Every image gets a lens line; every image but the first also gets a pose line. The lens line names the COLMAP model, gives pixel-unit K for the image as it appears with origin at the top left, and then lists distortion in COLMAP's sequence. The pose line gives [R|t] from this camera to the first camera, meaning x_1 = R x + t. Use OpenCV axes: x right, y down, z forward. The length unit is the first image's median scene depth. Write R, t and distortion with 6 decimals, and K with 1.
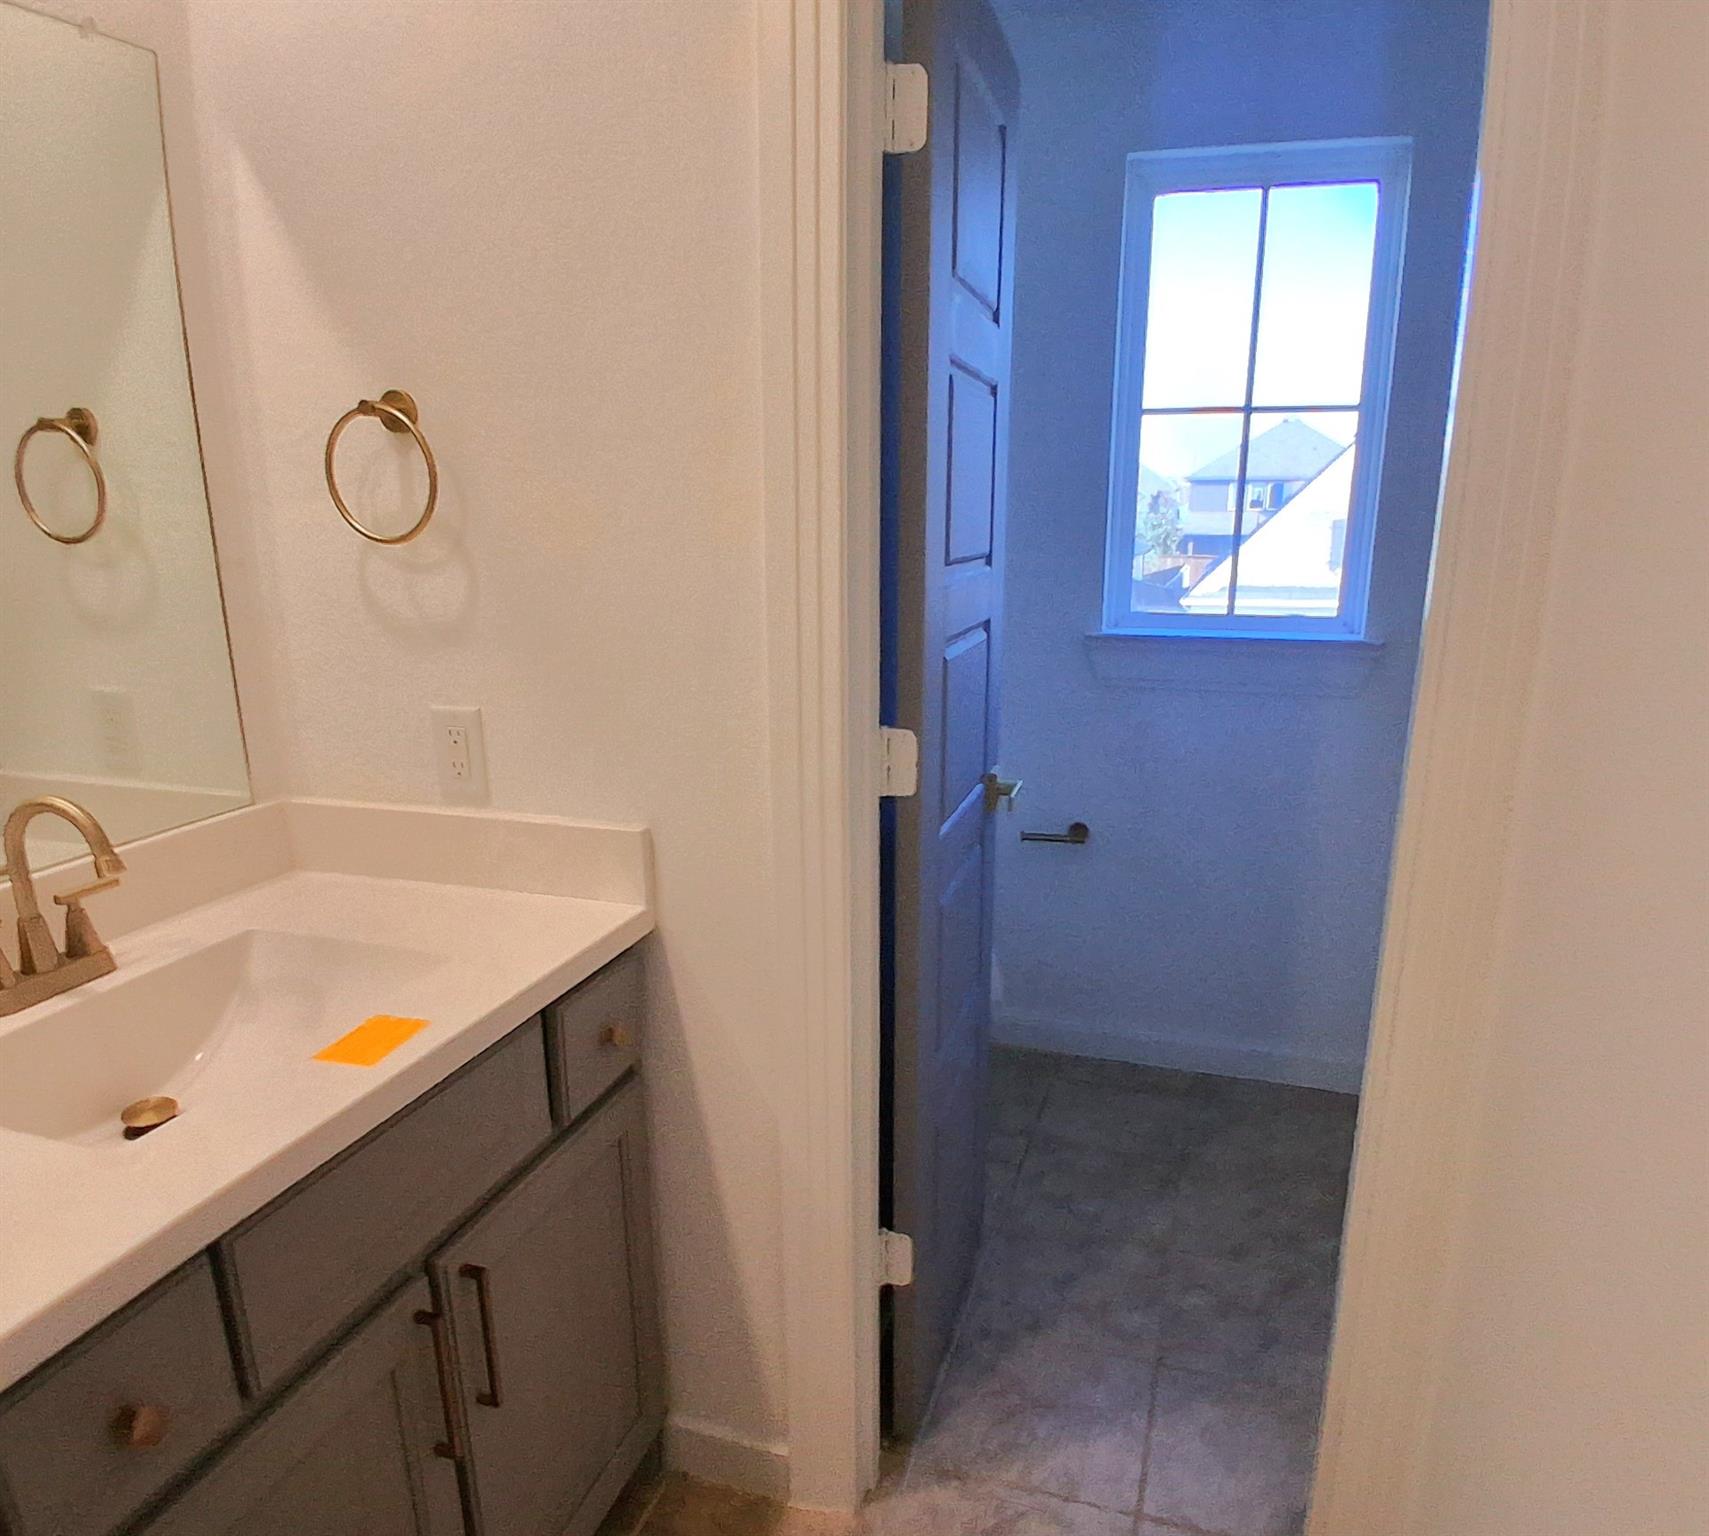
lens RADIAL K [[1186.9, 0, 852.7], [0, 1186.9, 864.4], [0, 0, 1]] dist [0.035718, -0.090736]
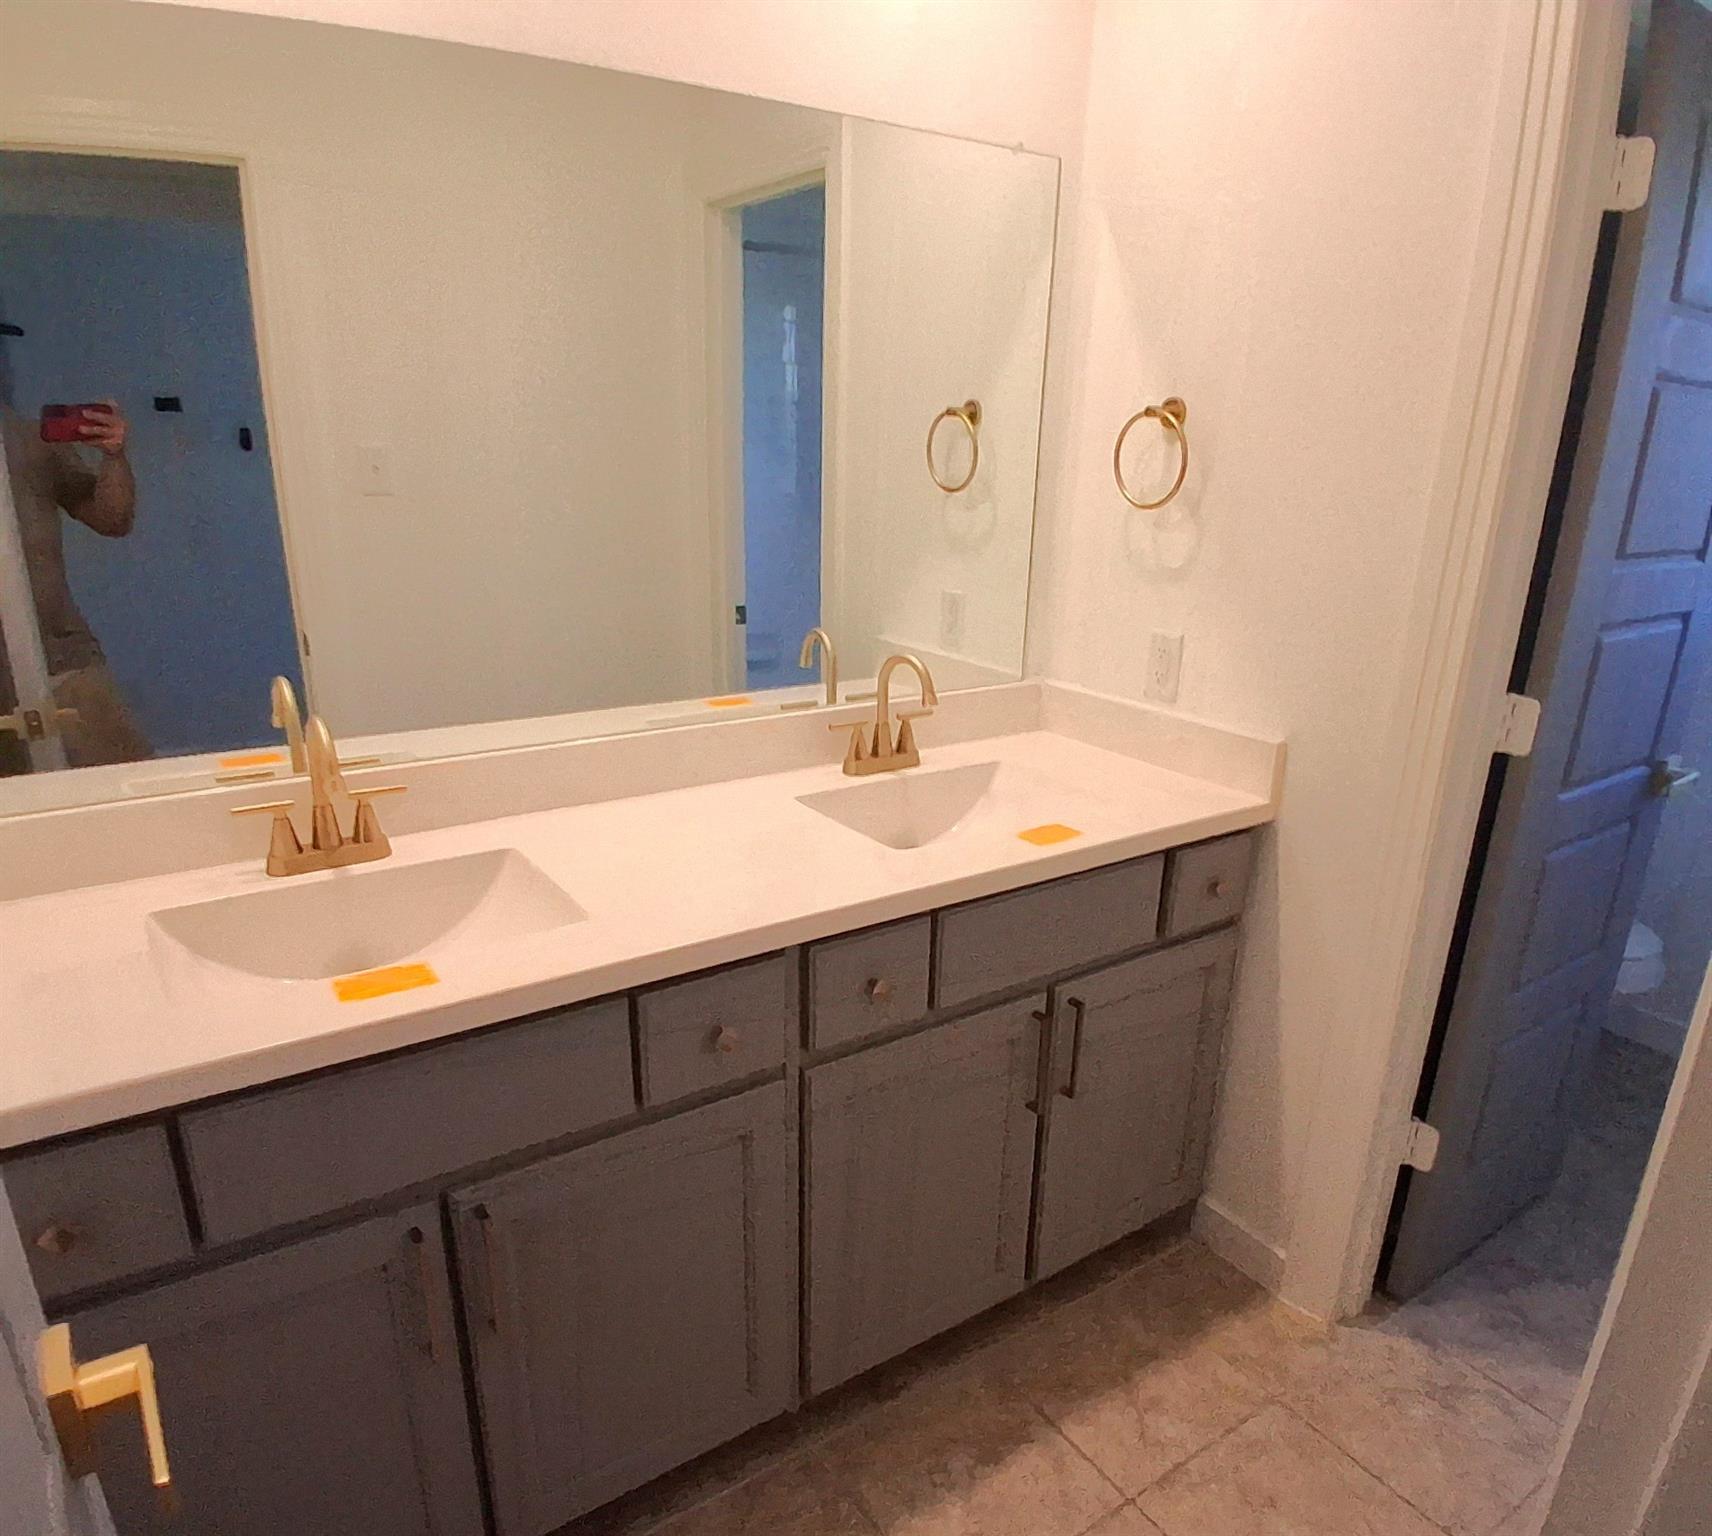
lens RADIAL K [[1131.0, 0, 851.5], [0, 1131.0, 821.5], [0, 0, 1]] dist [-0.006802, -0.004421]
pose [[0.791430, 0.220497, -0.570105, 0.174249], [-0.202530, 0.974581, 0.095778, 0.031988], [0.576732, 0.039662, 0.815970, -0.267607]]
